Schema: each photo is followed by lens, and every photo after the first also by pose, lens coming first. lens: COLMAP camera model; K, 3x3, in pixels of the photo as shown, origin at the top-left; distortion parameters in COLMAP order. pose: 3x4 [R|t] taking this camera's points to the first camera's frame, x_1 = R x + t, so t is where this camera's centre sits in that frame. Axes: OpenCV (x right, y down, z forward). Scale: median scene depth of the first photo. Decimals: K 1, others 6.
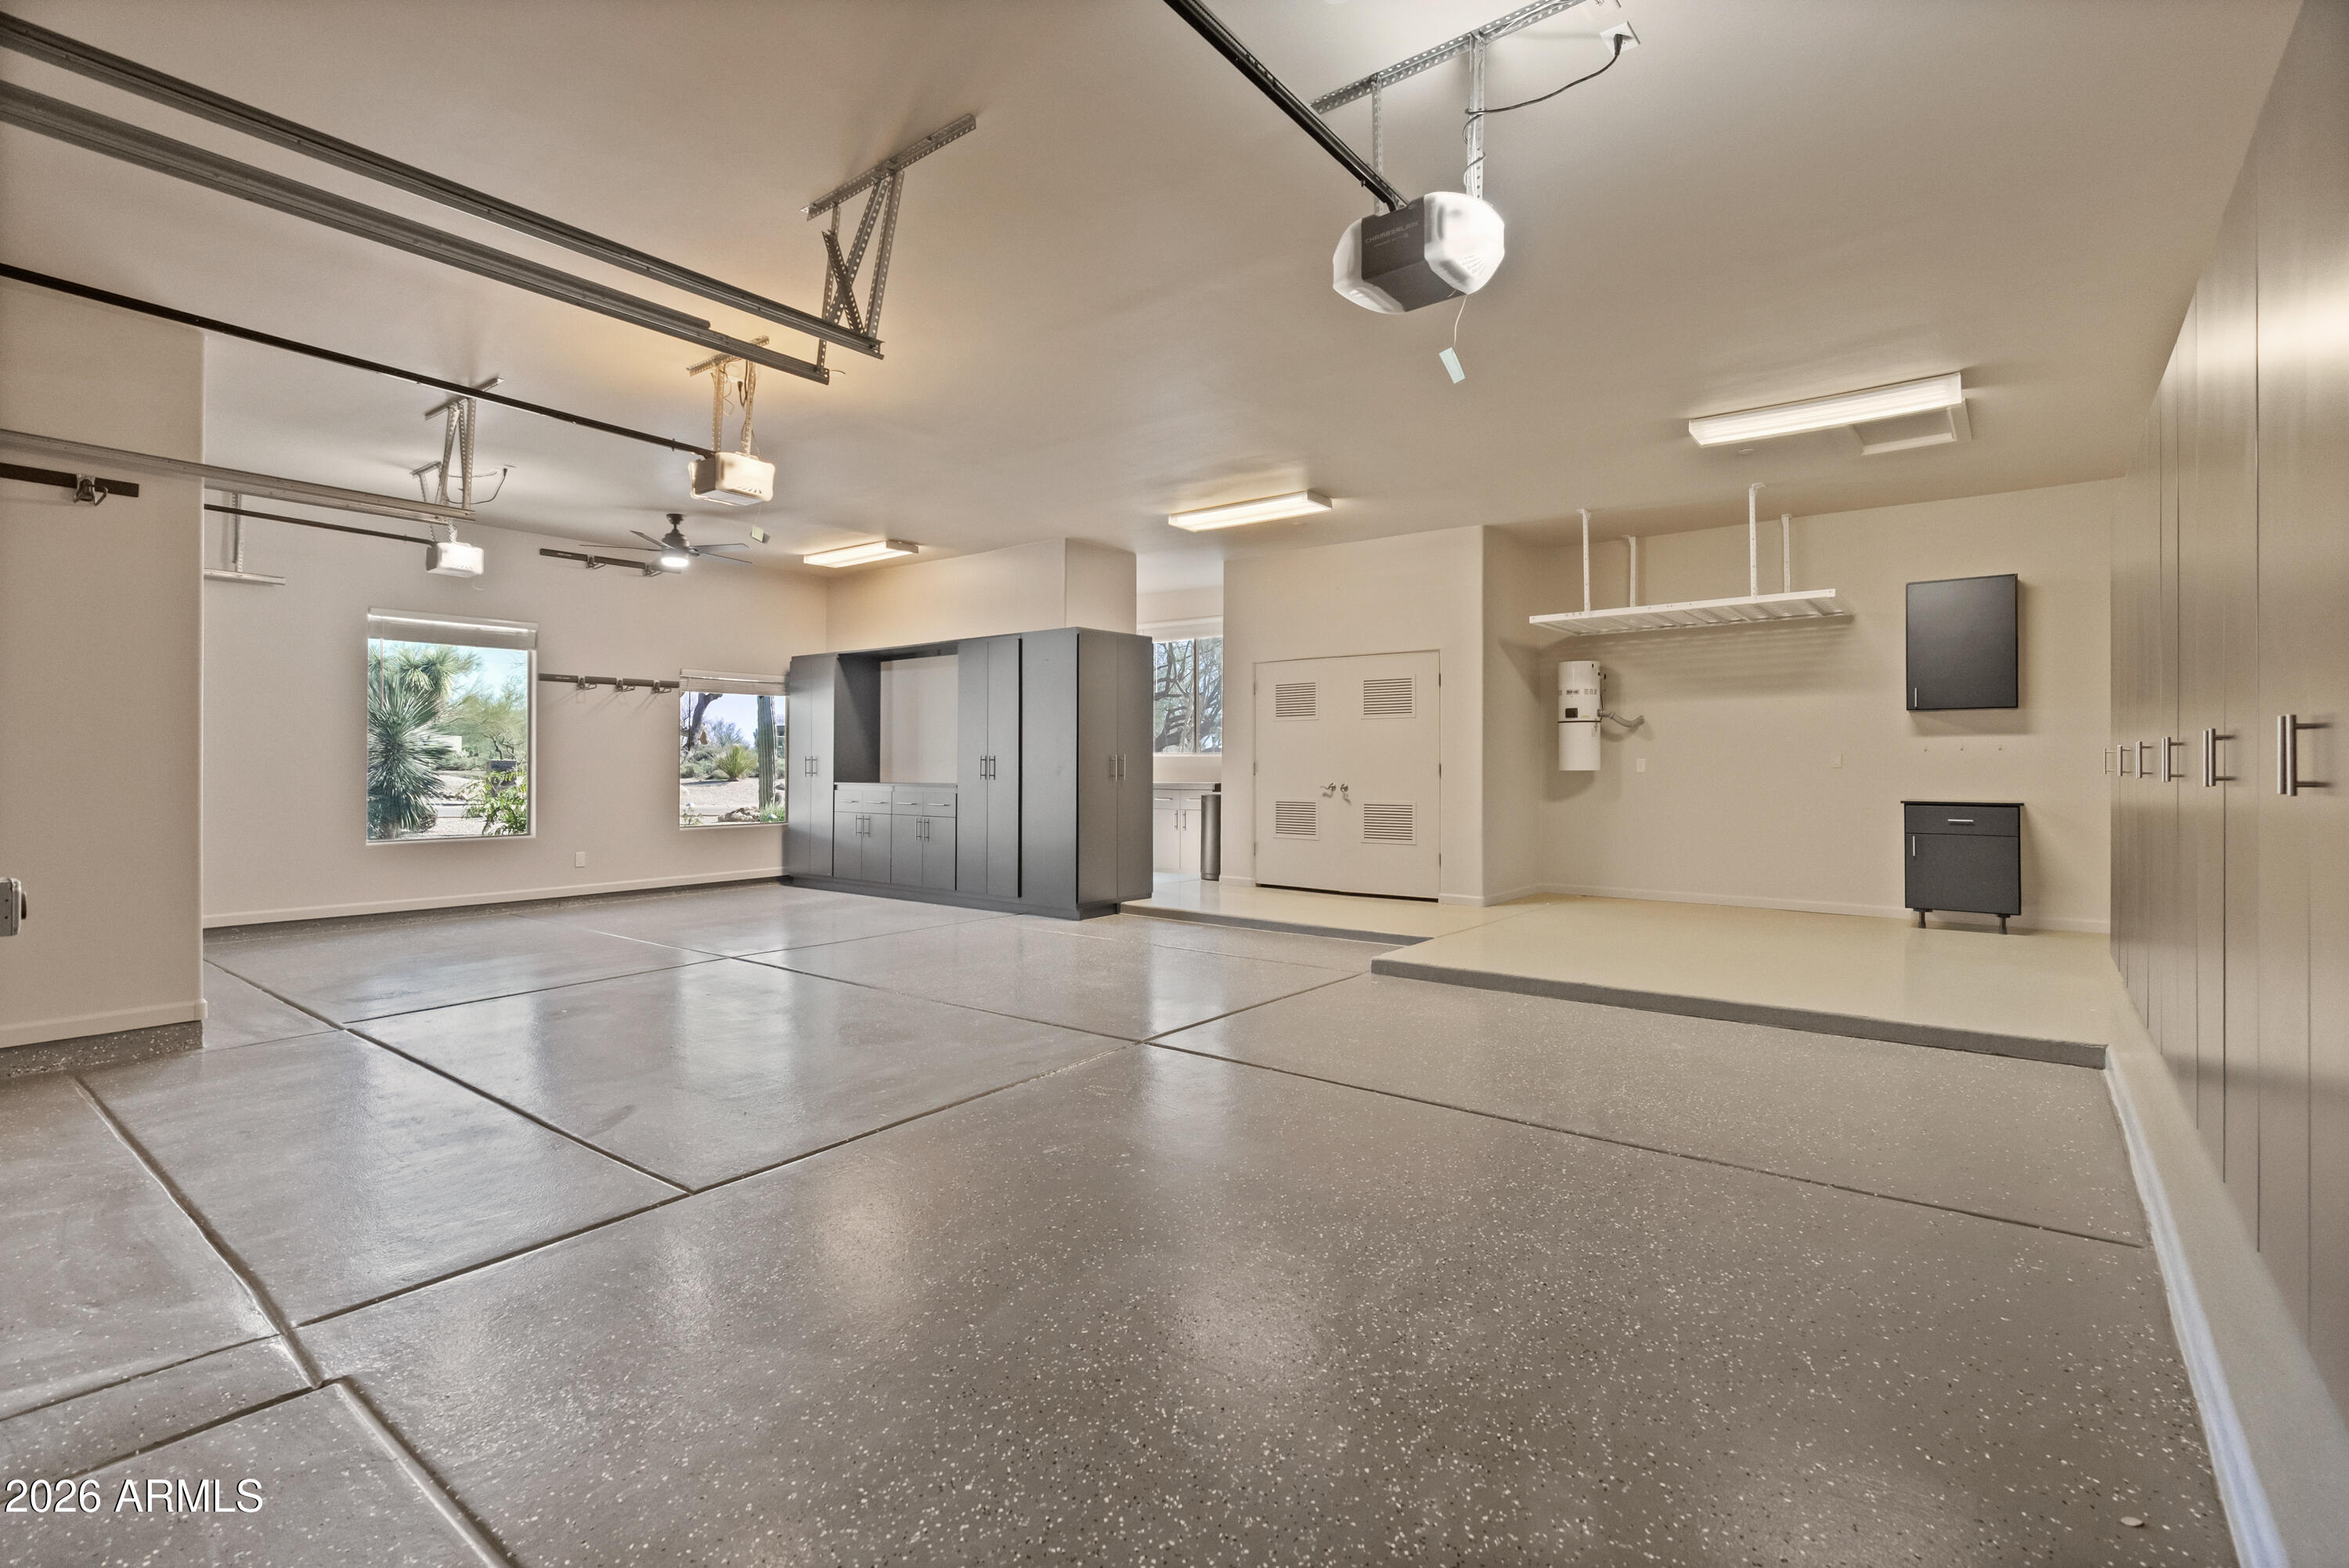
lens RADIAL K [[1090.0, 0, 1172.1], [0, 1090.0, 751.5], [0, 0, 1]] dist [-0.016842, 0.000038]
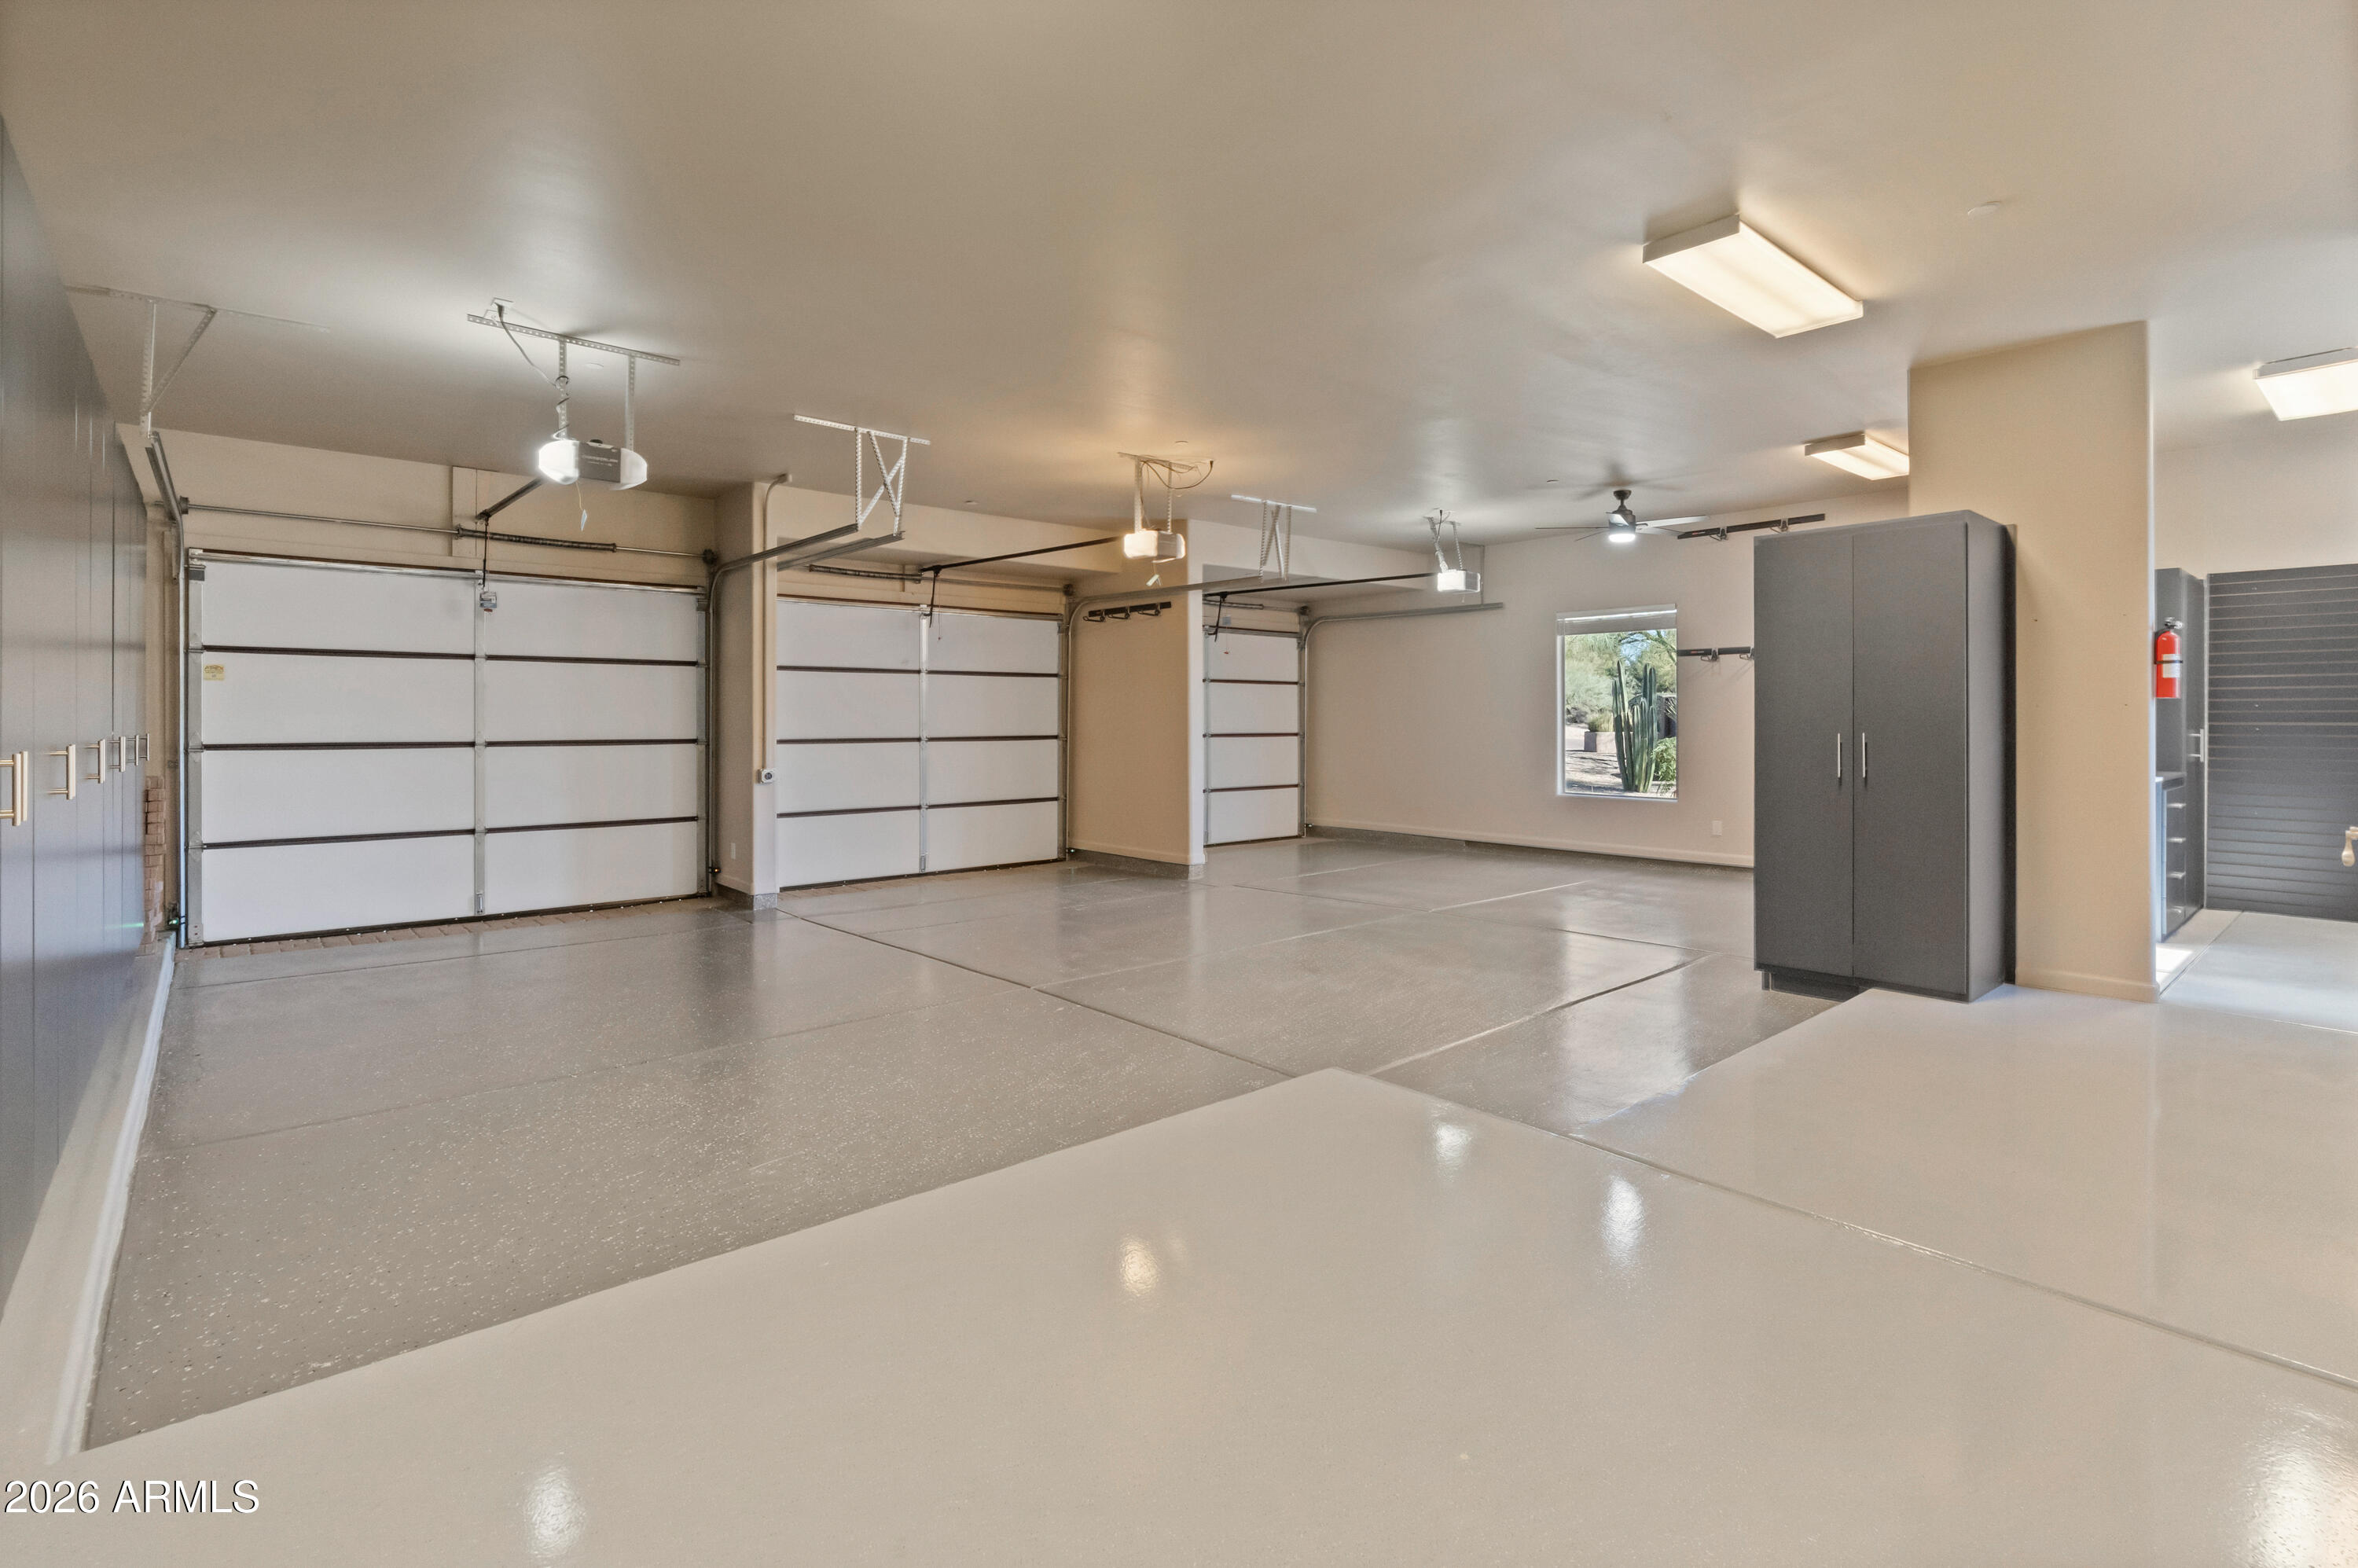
lens RADIAL K [[1101.8, 0, 1173.8], [0, 1101.8, 719.9], [0, 0, 1]] dist [0.009719, 0.000097]
pose [[-0.182505, 0.002201, -0.983202, 1.306475], [0.014615, 0.999893, -0.000475, -0.022175], [0.983096, -0.014456, -0.182518, 1.606013]]
